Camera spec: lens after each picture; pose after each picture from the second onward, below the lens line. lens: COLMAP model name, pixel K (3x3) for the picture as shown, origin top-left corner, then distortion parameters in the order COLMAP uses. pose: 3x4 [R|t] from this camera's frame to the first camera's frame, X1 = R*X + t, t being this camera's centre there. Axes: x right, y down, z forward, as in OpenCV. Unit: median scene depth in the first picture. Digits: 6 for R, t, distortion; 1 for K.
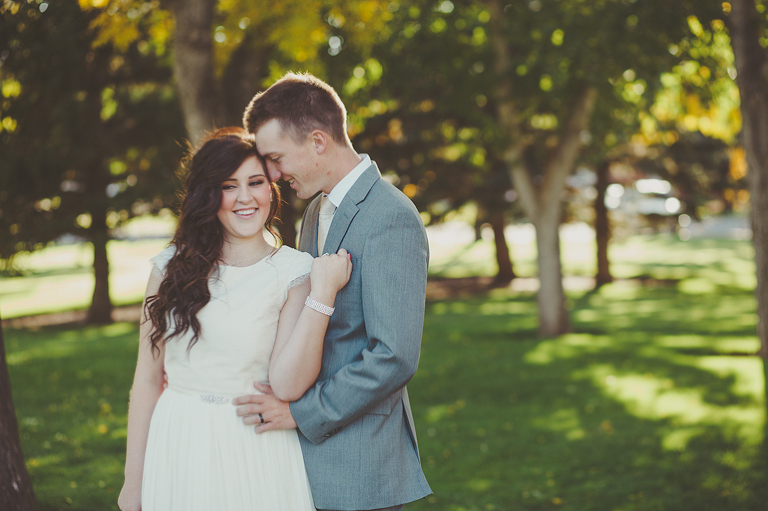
lens RADIAL K [[1833.8, 0, 372.7], [0, 1833.8, 279.4], [0, 0, 1]] dist [-0.106900, 0.000000]
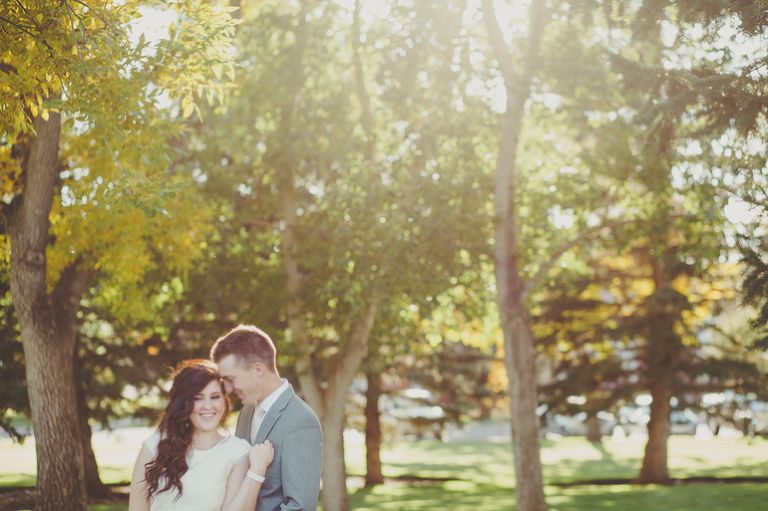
lens RADIAL K [[1833.8, 0, 407.8], [0, 1833.8, 287.3], [0, 0, 1]] dist [-0.106900, 0.000000]
pose [[0.988387, 0.022670, 0.150256, -0.031966], [-0.006502, 0.994213, -0.107233, 0.005130], [-0.151817, 0.105010, 0.982814, -0.131316]]
